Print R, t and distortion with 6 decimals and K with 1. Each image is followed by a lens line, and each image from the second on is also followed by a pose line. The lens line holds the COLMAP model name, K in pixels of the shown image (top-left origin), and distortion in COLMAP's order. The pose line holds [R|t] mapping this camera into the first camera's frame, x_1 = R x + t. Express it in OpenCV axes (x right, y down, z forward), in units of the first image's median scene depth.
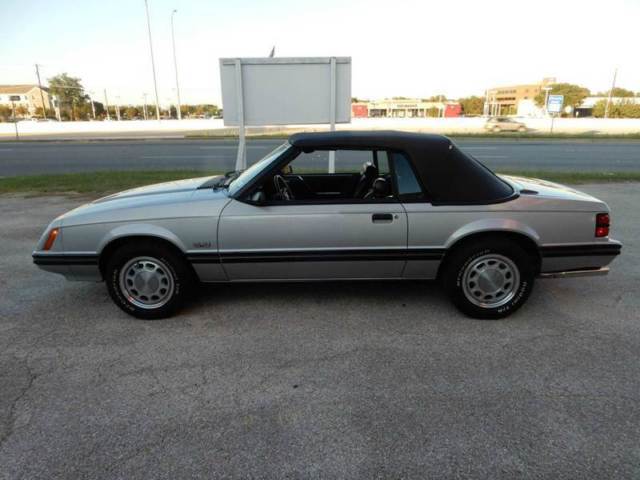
lens RADIAL K [[482.2, 0, 321.1], [0, 482.2, 241.6], [0, 0, 1]] dist [-0.028340, 0.021213]
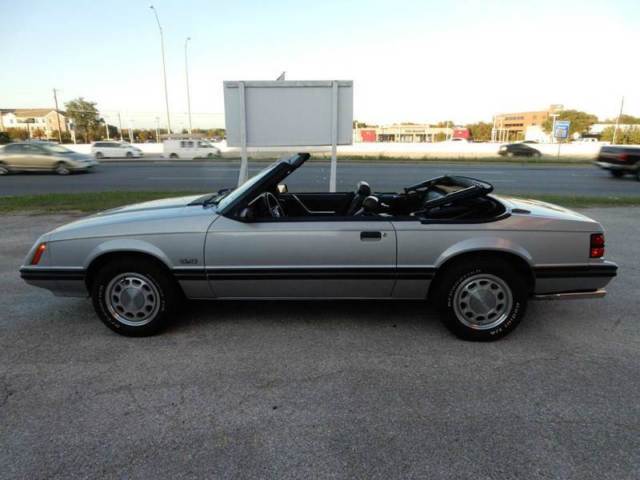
lens RADIAL K [[482.2, 0, 322.5], [0, 482.2, 235.3], [0, 0, 1]] dist [-0.028340, 0.021213]
pose [[0.999805, 0.010465, -0.016765, 0.042237], [-0.011483, 0.998023, -0.061798, 0.011082], [0.016085, 0.061978, 0.997948, 0.013747]]
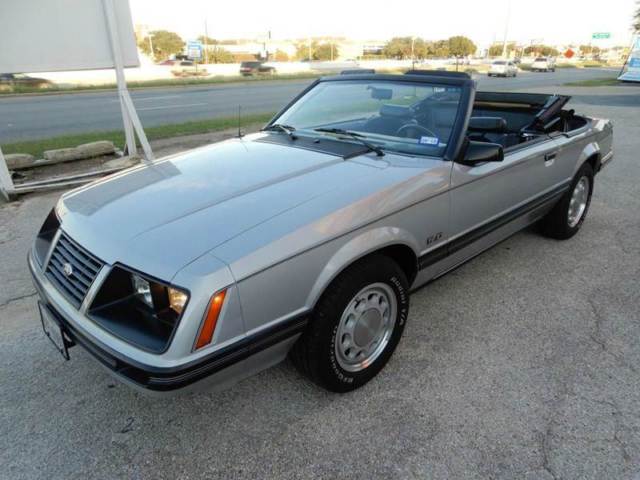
lens RADIAL K [[482.2, 0, 316.2], [0, 482.2, 239.2], [0, 0, 1]] dist [-0.028340, 0.021213]
pose [[0.695724, -0.262228, 0.668733, -0.776433], [0.200988, 0.964862, 0.169248, -0.131845], [-0.689617, 0.016657, 0.723983, 0.616825]]
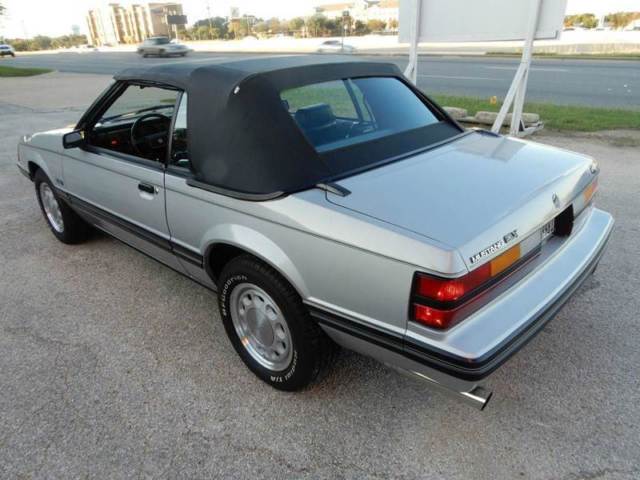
lens RADIAL K [[482.2, 0, 322.8], [0, 482.2, 241.0], [0, 0, 1]] dist [-0.028340, 0.021213]
pose [[0.740353, 0.259317, -0.620187, 0.731733], [-0.155014, 0.963592, 0.217855, -0.159784], [0.654101, -0.065152, 0.753596, 0.597823]]
